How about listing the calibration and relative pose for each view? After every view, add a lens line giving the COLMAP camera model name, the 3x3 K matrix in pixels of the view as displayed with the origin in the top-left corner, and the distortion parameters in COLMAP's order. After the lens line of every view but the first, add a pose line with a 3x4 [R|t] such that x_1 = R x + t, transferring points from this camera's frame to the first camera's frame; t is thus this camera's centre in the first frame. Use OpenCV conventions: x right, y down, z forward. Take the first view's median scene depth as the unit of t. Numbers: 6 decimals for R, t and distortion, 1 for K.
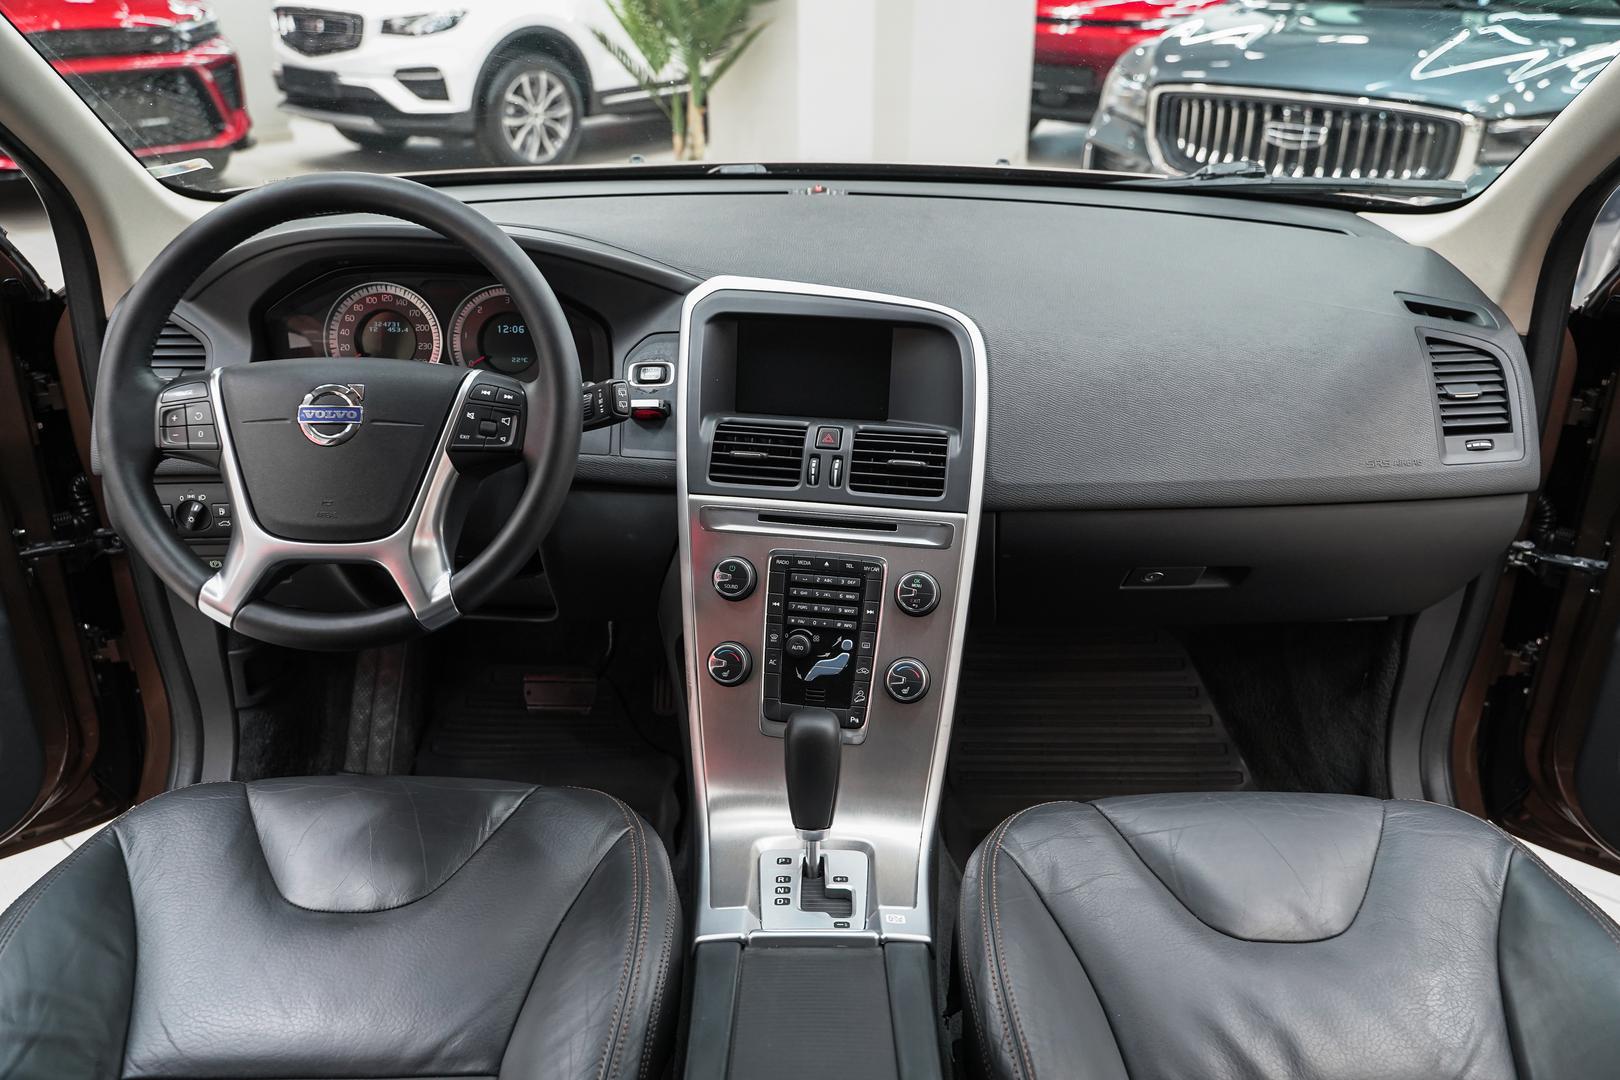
lens RADIAL K [[1305.8, 0, 810.0], [0, 1305.8, 540.0], [0, 0, 1]] dist [-0.004027, -0.004628]
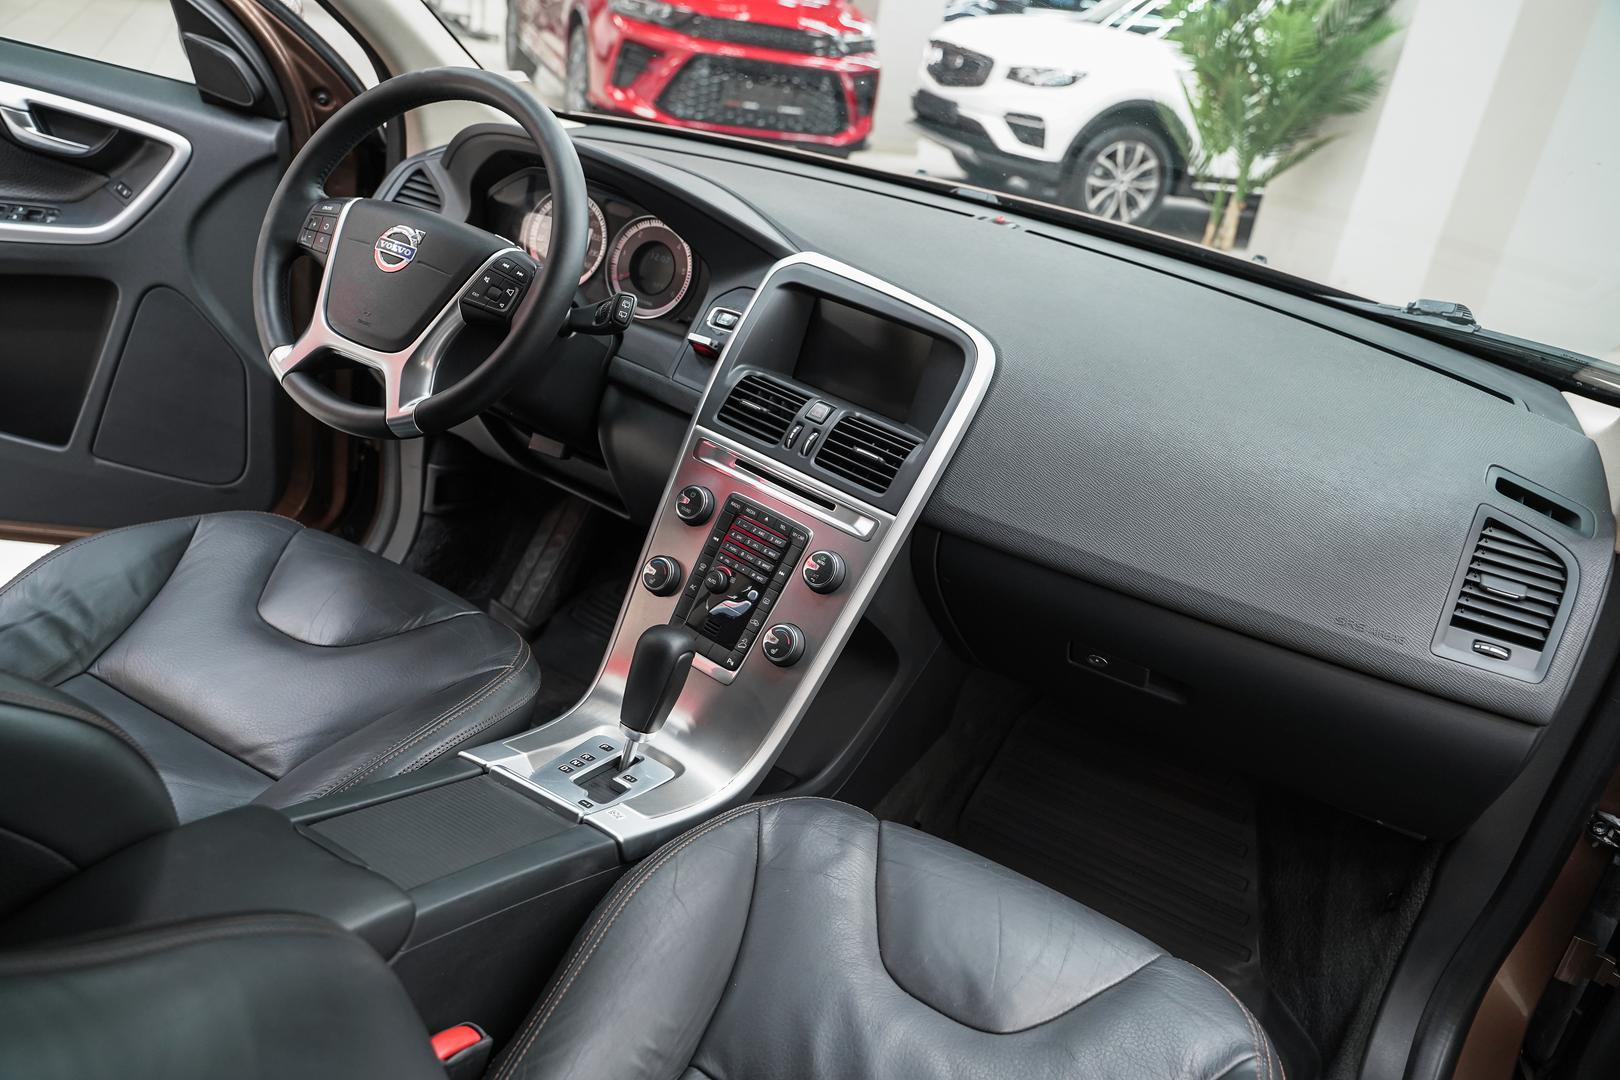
lens RADIAL K [[1290.6, 0, 808.0], [0, 1290.6, 533.7], [0, 0, 1]] dist [-0.009878, -0.001591]
pose [[0.855522, 0.330380, -0.398661, 0.455980], [-0.351346, 0.935994, 0.021696, -0.005035], [0.380312, 0.121506, 0.916842, 0.043165]]
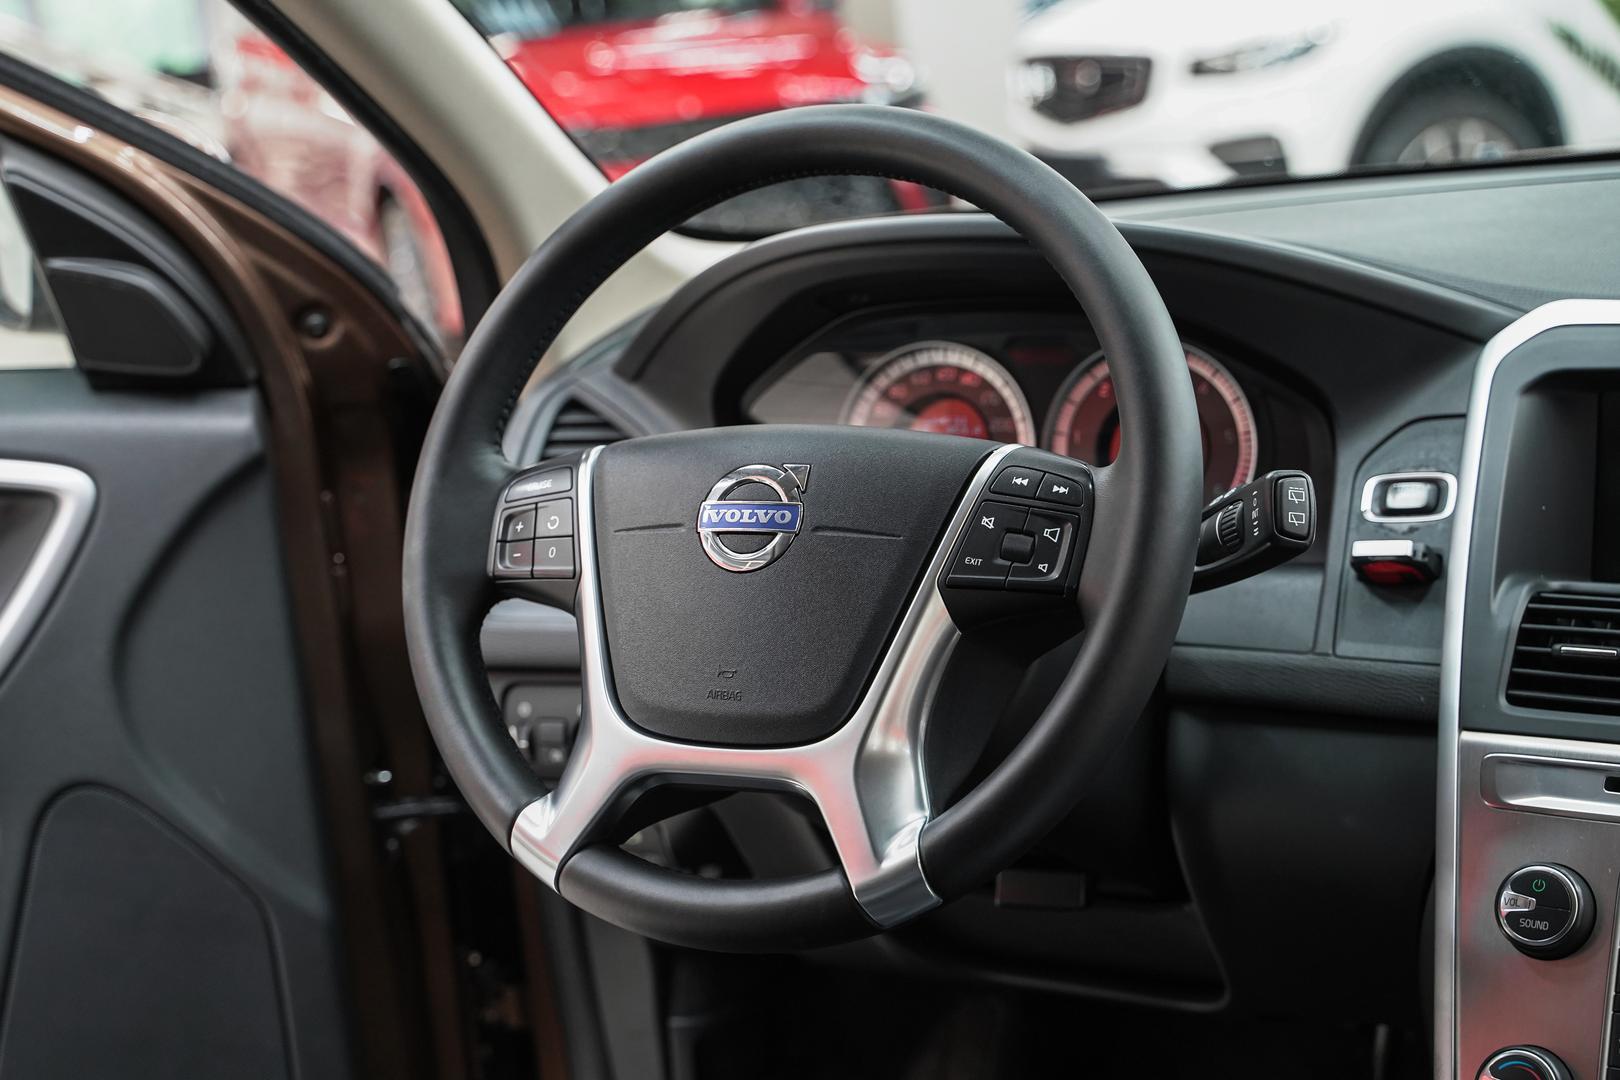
lens RADIAL K [[2462.8, 0, 758.2], [0, 2462.8, 537.9], [0, 0, 1]] dist [-0.002863, 0.051896]
pose [[0.881113, 0.004220, -0.472888, 0.108522], [-0.096037, 0.980720, -0.170192, 0.074817], [0.463052, 0.195373, 0.864530, 0.080357]]
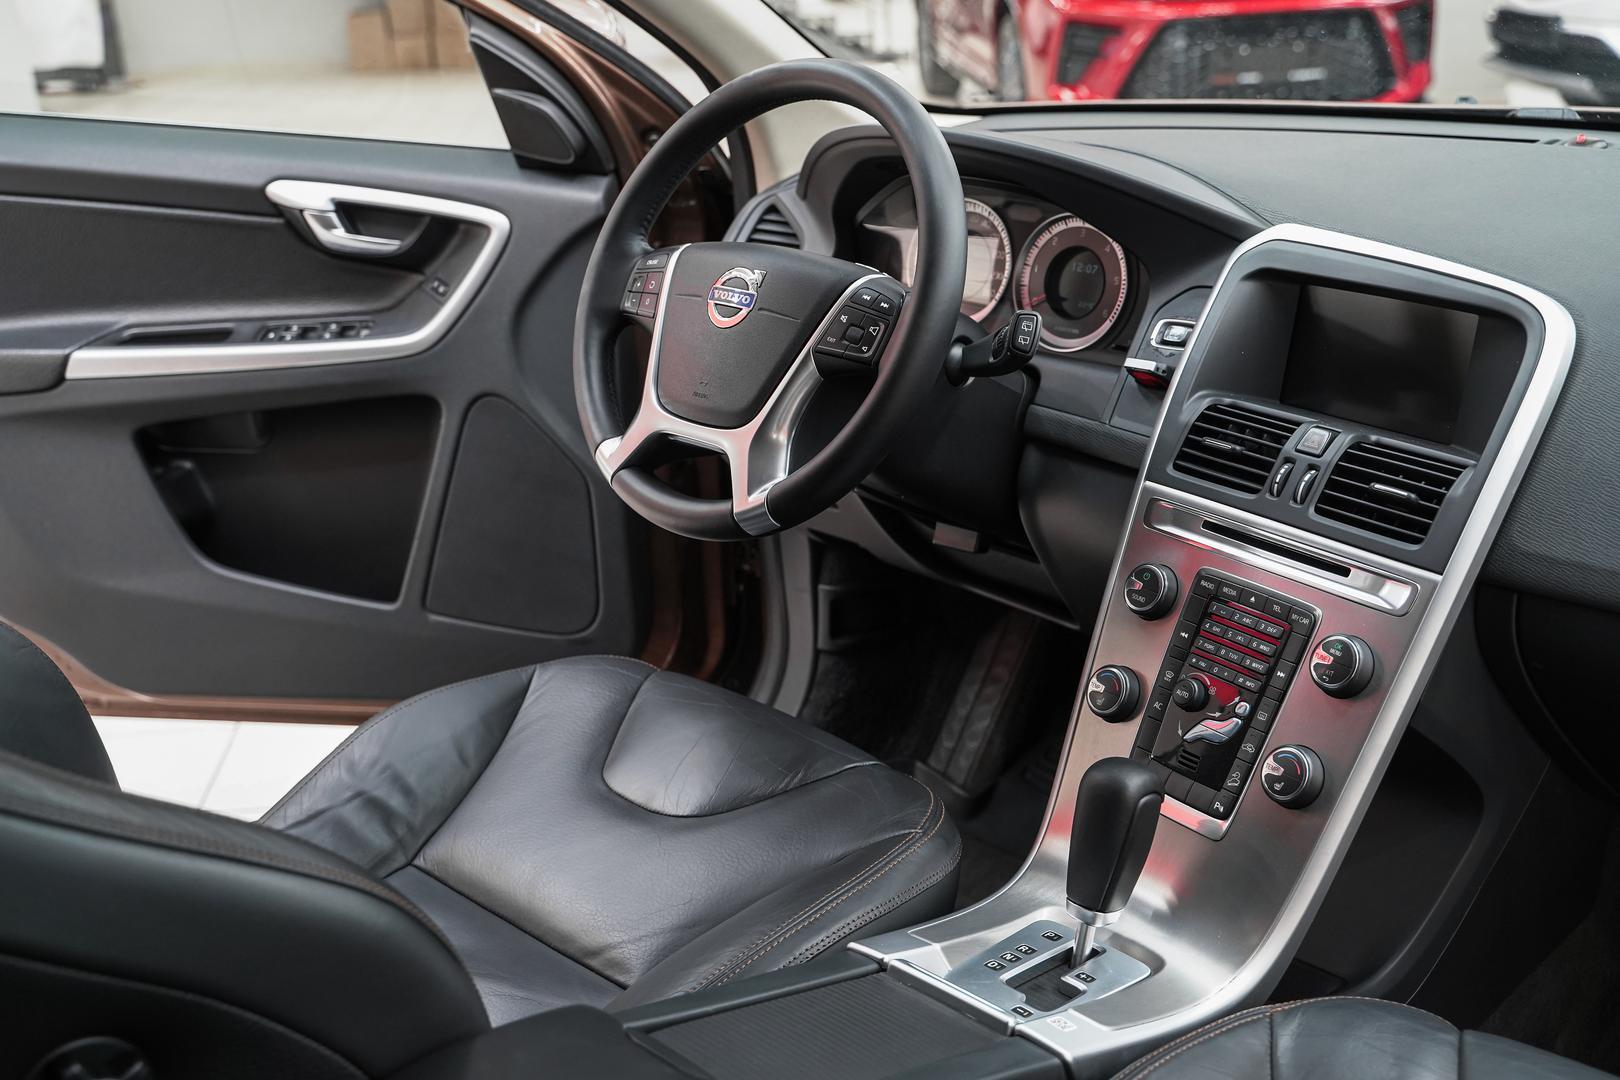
lens RADIAL K [[1786.3, 0, 803.5], [0, 1786.3, 508.1], [0, 0, 1]] dist [-0.002888, 0.029723]
pose [[0.701968, 0.200734, -0.683335, 0.509393], [-0.256824, 0.966251, 0.020015, 0.013163], [0.664291, 0.161447, 0.729830, 0.069395]]
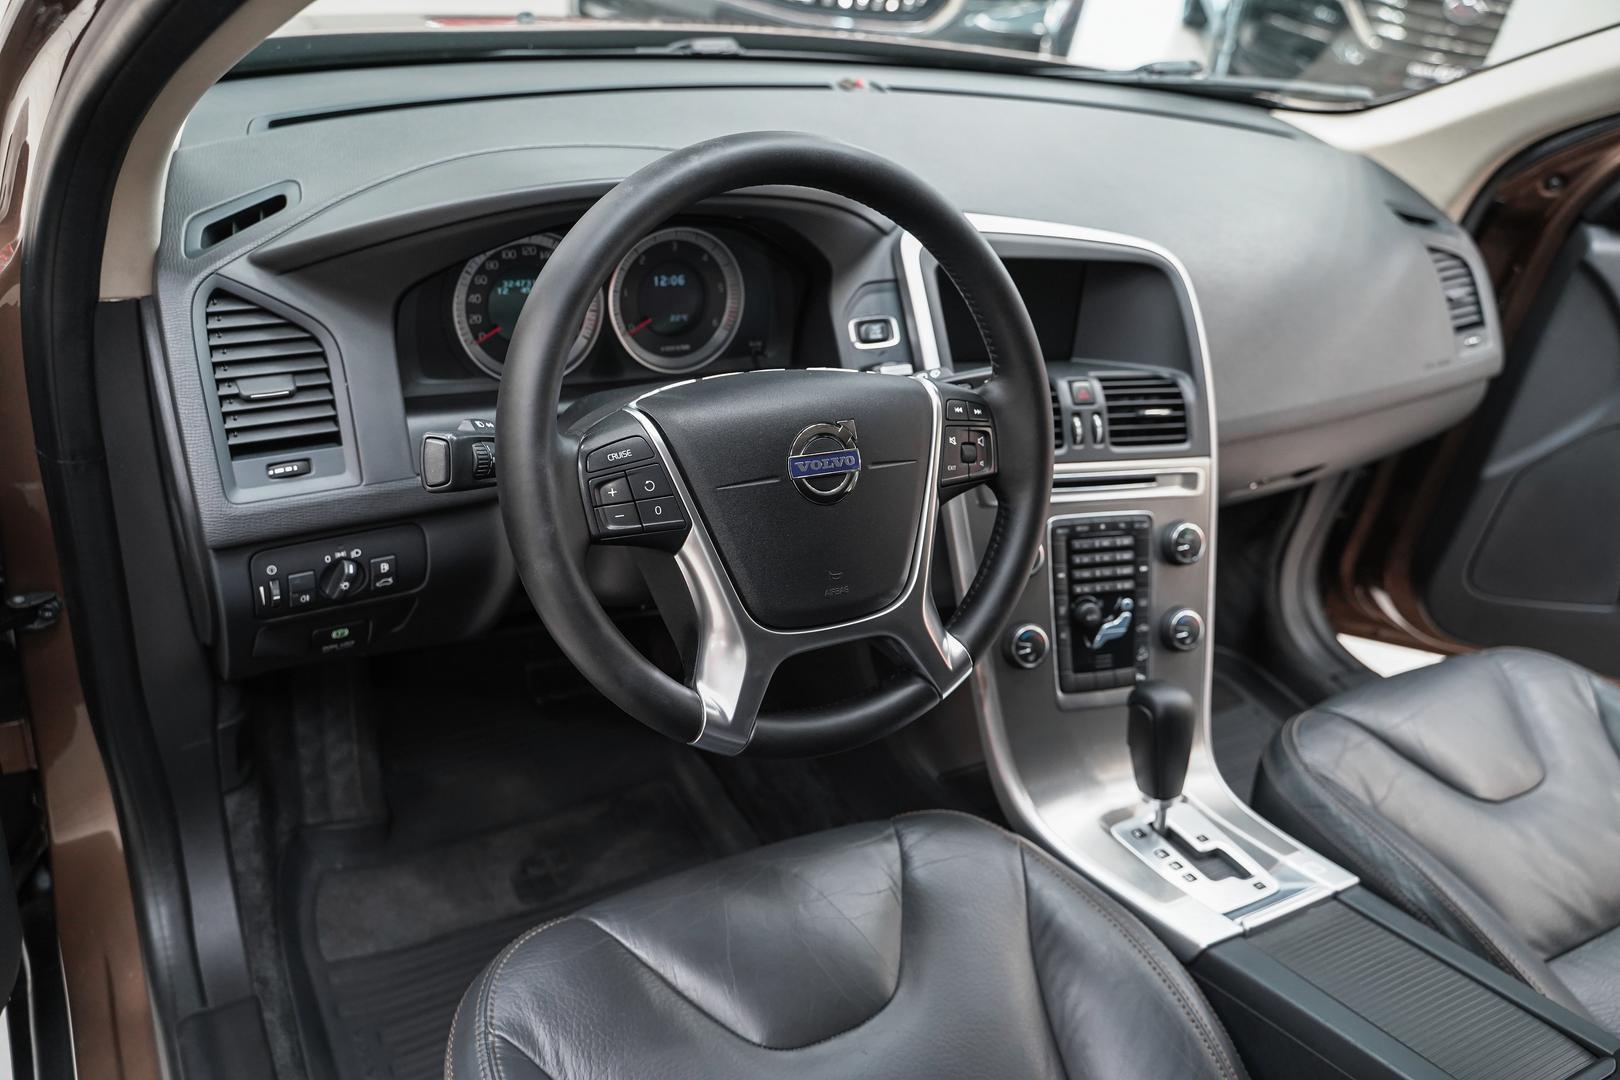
lens RADIAL K [[1282.5, 0, 810.0], [0, 1282.5, 540.0], [0, 0, 1]] dist [-0.003544, -0.003474]
pose [[0.862723, -0.155206, 0.481270, -0.617510], [0.073091, 0.980012, 0.185024, -0.159377], [-0.500367, -0.124448, 0.856823, 0.285921]]
